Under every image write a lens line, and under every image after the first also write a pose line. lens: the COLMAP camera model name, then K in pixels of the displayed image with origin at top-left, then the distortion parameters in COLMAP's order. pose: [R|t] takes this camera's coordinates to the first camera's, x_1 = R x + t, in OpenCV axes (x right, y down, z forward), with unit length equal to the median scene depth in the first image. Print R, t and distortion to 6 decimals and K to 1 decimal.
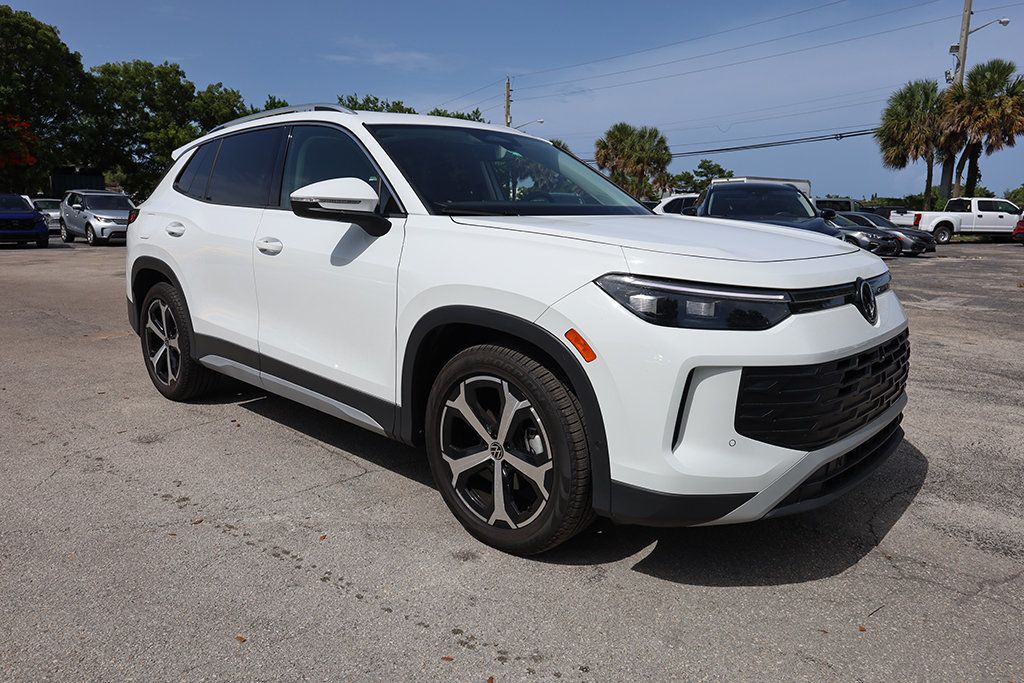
lens RADIAL K [[693.1, 0, 516.3], [0, 693.1, 340.3], [0, 0, 1]] dist [0.003679, -0.000224]
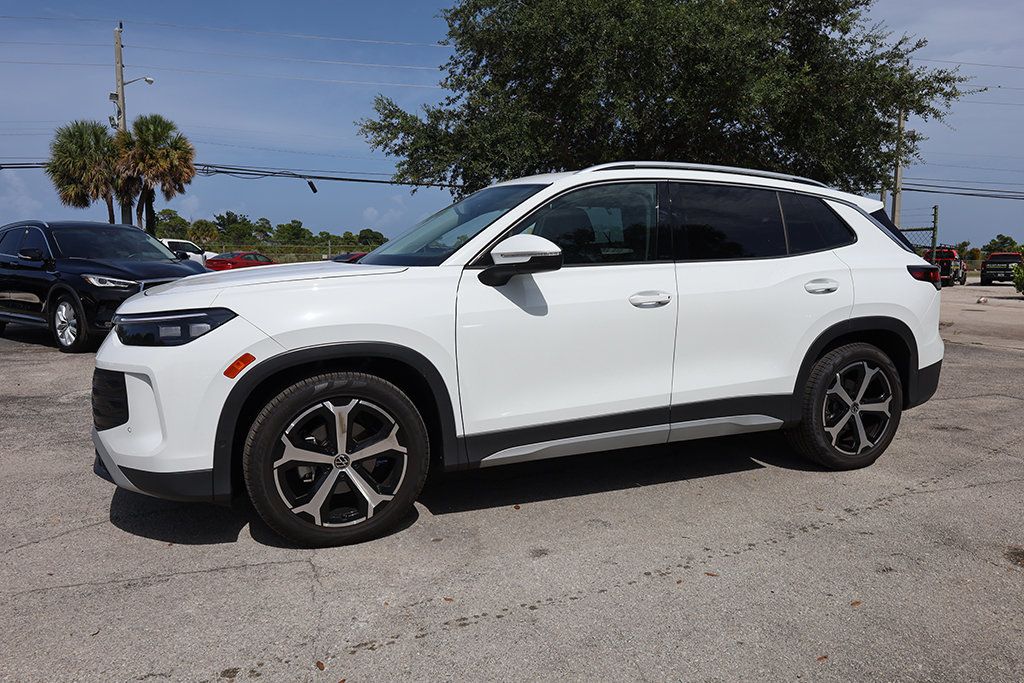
lens RADIAL K [[700.8, 0, 512.0], [0, 700.8, 341.5], [0, 0, 1]] dist [0.011434, -0.002498]
pose [[0.452071, -0.107617, 0.885466, -0.077663], [0.155836, 0.986957, 0.040391, -0.007180], [-0.878264, 0.119728, 0.462945, 0.033834]]
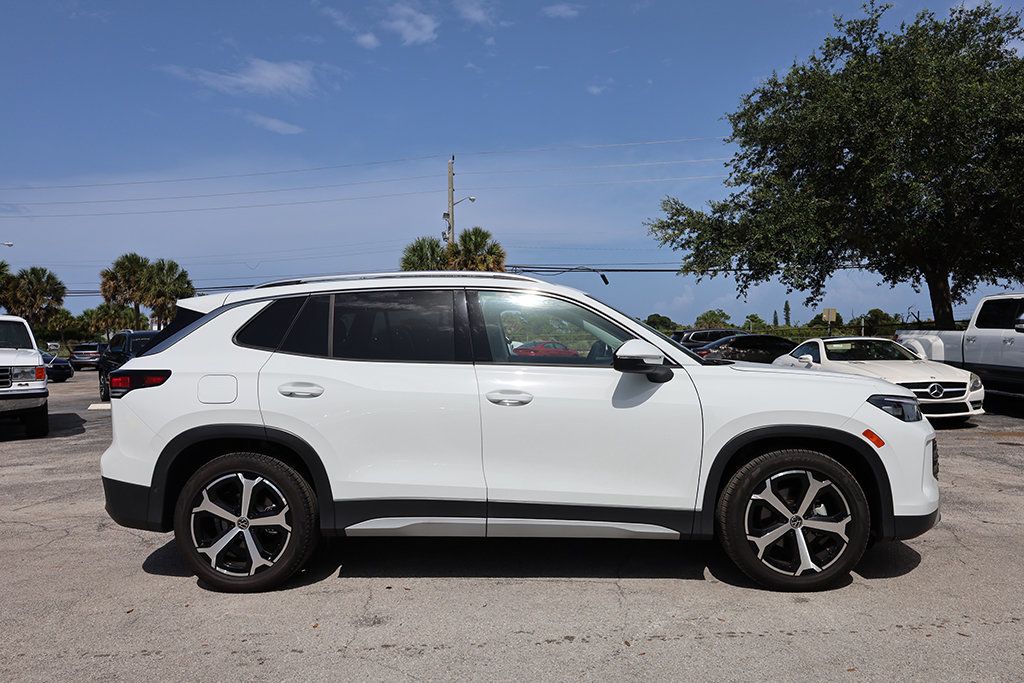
lens RADIAL K [[700.8, 0, 512.0], [0, 700.8, 341.5], [0, 0, 1]] dist [0.011434, -0.002498]
pose [[0.765594, -0.017518, 0.643085, -0.104354], [0.136858, 0.981183, -0.136201, -0.006925], [-0.628598, 0.192286, 0.753585, 0.012996]]
